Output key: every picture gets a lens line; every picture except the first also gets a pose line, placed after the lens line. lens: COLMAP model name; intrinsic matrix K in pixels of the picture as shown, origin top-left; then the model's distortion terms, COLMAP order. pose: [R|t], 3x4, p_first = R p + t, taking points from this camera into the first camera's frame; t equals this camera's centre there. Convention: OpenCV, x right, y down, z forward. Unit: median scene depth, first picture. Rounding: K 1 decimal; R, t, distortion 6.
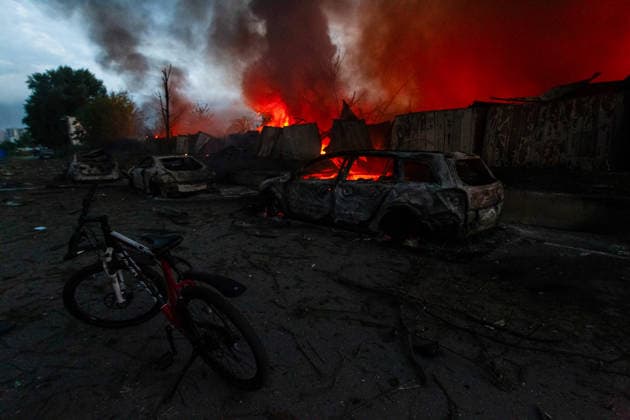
lens RADIAL K [[367.0, 0, 313.1], [0, 367.0, 211.5], [0, 0, 1]] dist [-0.007330, 0.012249]
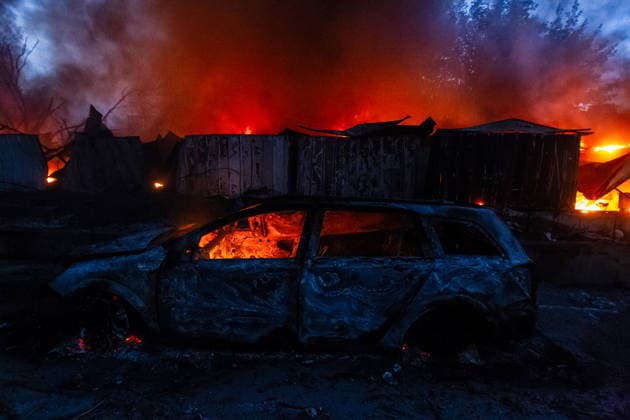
lens RADIAL K [[367.0, 0, 315.5], [0, 367.0, 209.2], [0, 0, 1]] dist [-0.007330, 0.012249]
pose [[0.719574, -0.047508, 0.692788, -0.181367], [0.092598, 0.995312, -0.027924, -0.092605], [-0.688214, 0.084245, 0.720600, 0.407867]]
